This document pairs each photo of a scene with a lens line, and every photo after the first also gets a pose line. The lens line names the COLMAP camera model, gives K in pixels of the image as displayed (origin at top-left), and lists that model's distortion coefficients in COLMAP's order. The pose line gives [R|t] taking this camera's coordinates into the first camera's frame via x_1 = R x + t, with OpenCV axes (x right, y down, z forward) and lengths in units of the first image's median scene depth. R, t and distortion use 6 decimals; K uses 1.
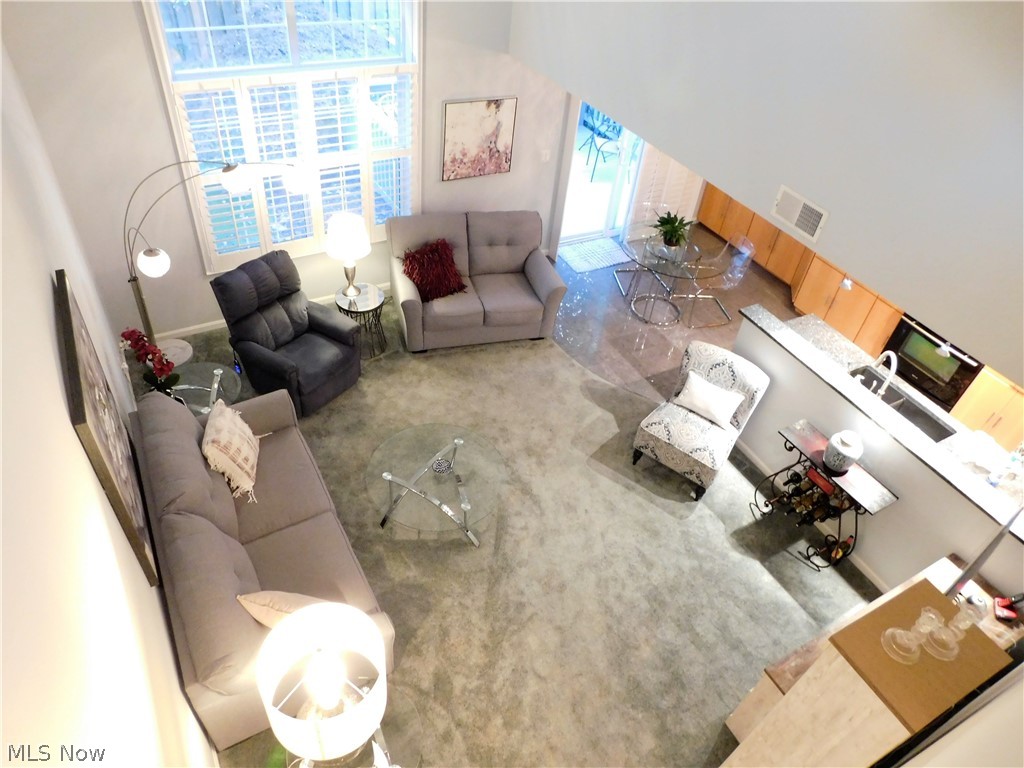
lens RADIAL K [[672.3, 0, 512.0], [0, 672.3, 384.0], [0, 0, 1]] dist [-0.094522, 0.085873]
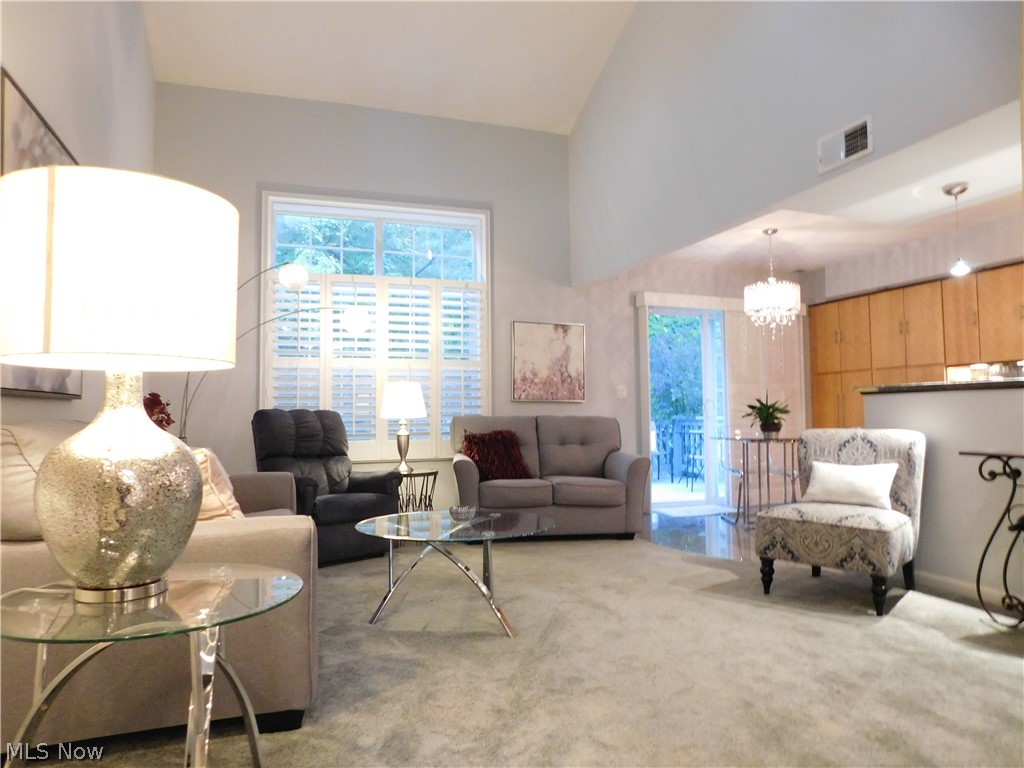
lens RADIAL K [[672.3, 0, 512.0], [0, 672.3, 384.0], [0, 0, 1]] dist [-0.094522, 0.085873]
pose [[0.981554, -0.109802, -0.156512, 0.054782], [-0.034266, 0.704340, -0.709035, 0.406755], [0.188091, 0.701319, 0.687585, 0.326855]]
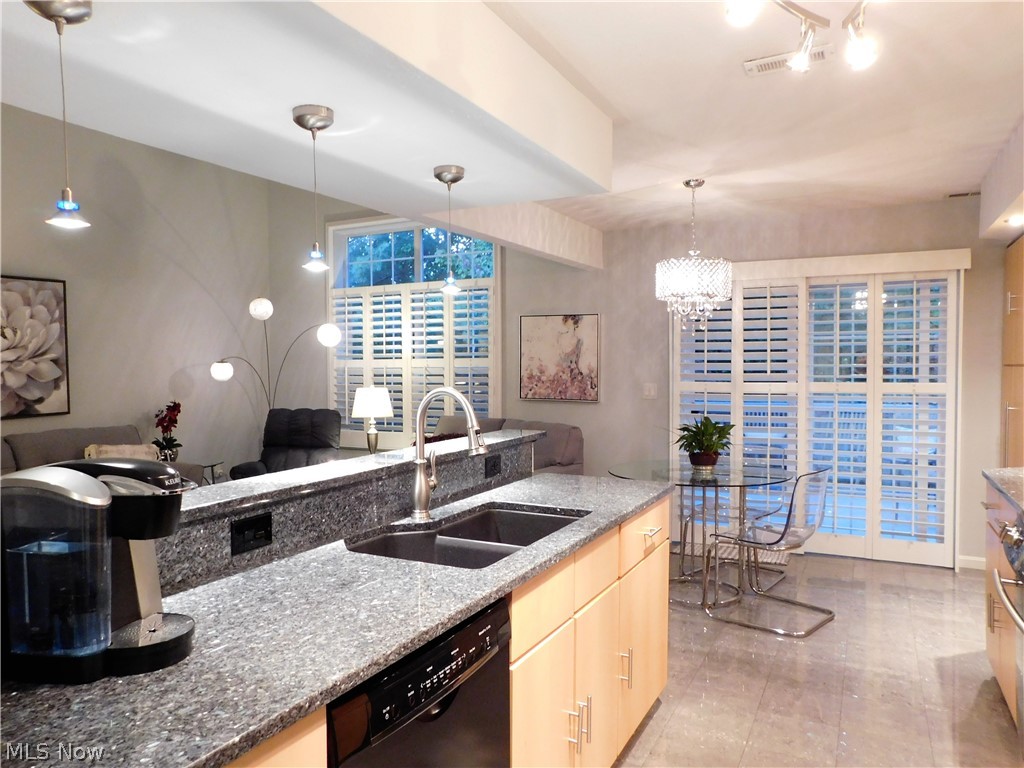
lens RADIAL K [[708.3, 0, 512.0], [0, 708.3, 384.0], [0, 0, 1]] dist [-0.093898, 0.097495]
pose [[0.549423, -0.066106, -0.832925, 0.771617], [-0.513283, 0.759888, -0.398887, 0.088625], [0.659299, 0.646684, 0.383568, 0.641222]]
